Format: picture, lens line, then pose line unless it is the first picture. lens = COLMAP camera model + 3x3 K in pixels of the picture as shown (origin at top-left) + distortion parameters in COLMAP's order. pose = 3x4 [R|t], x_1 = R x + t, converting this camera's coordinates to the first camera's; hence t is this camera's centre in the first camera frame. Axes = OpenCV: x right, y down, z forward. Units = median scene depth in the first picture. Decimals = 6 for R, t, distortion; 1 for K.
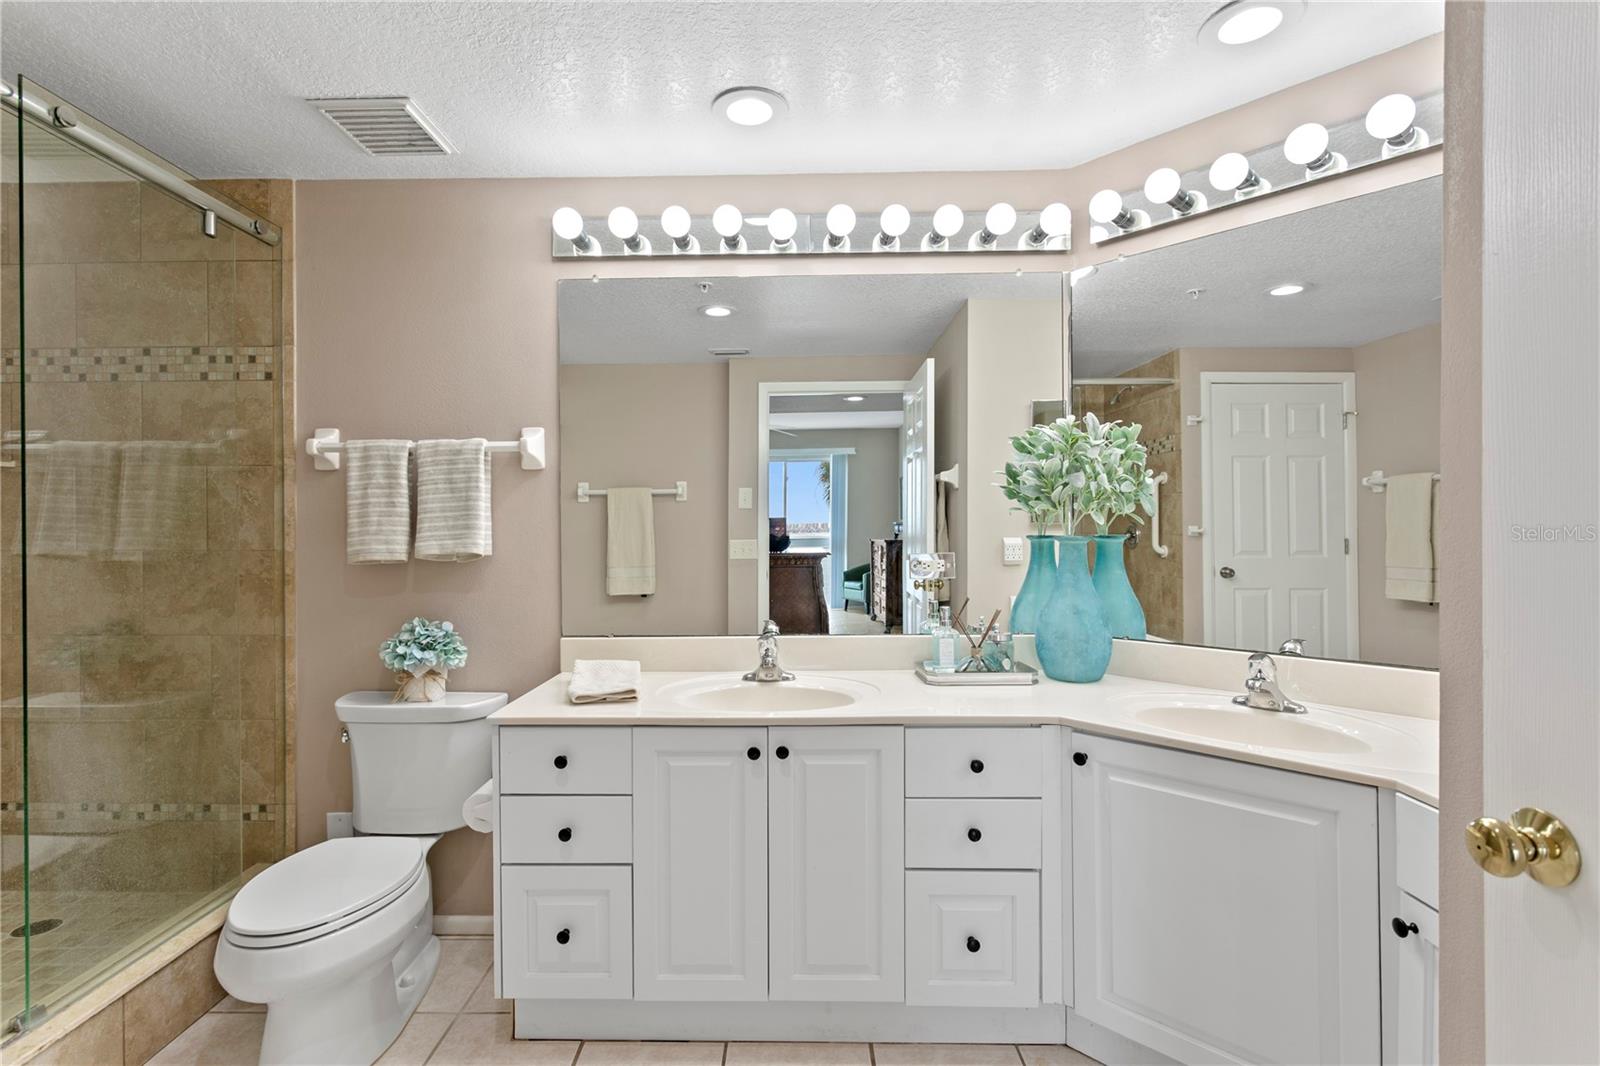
lens RADIAL K [[767.8, 0, 805.2], [0, 767.8, 532.8], [0, 0, 1]] dist [0.009870, -0.001380]
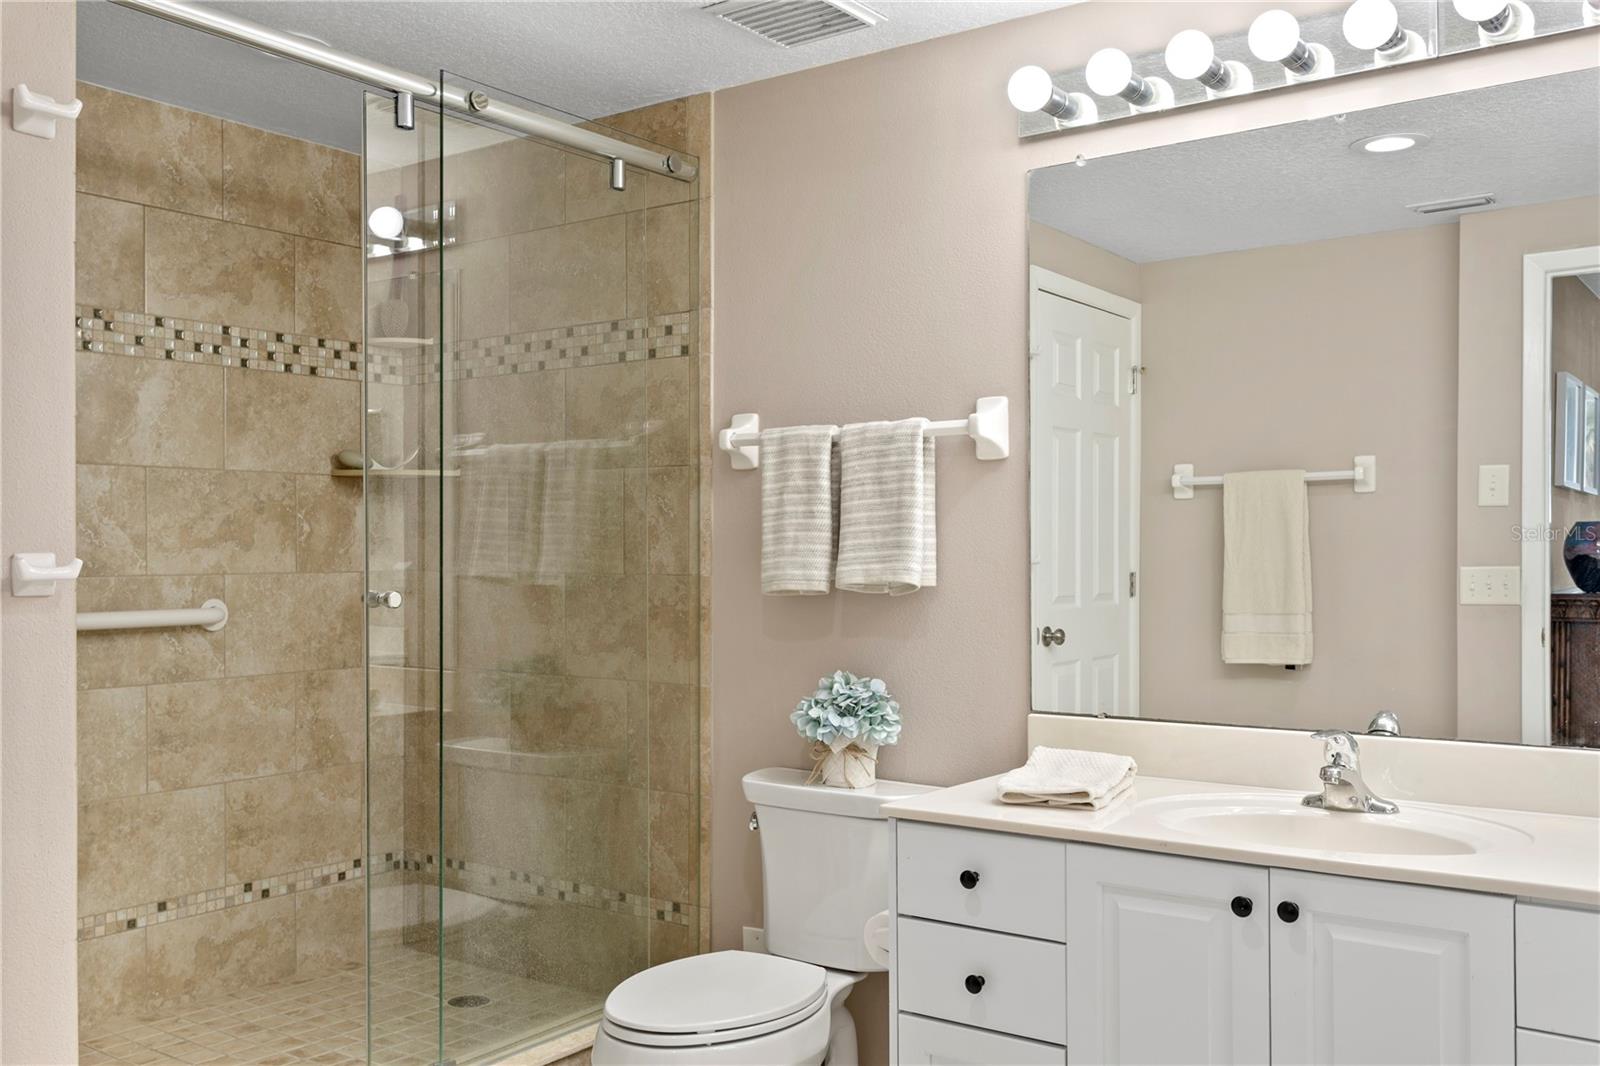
lens RADIAL K [[1413.1, 0, 796.2], [0, 1413.1, 537.8], [0, 0, 1]] dist [0.020669, -0.027202]
pose [[0.830378, -0.002336, -0.557196, 0.201589], [-0.002744, 0.999962, -0.008281, -0.003315], [0.557194, 0.008406, 0.830340, -0.124005]]
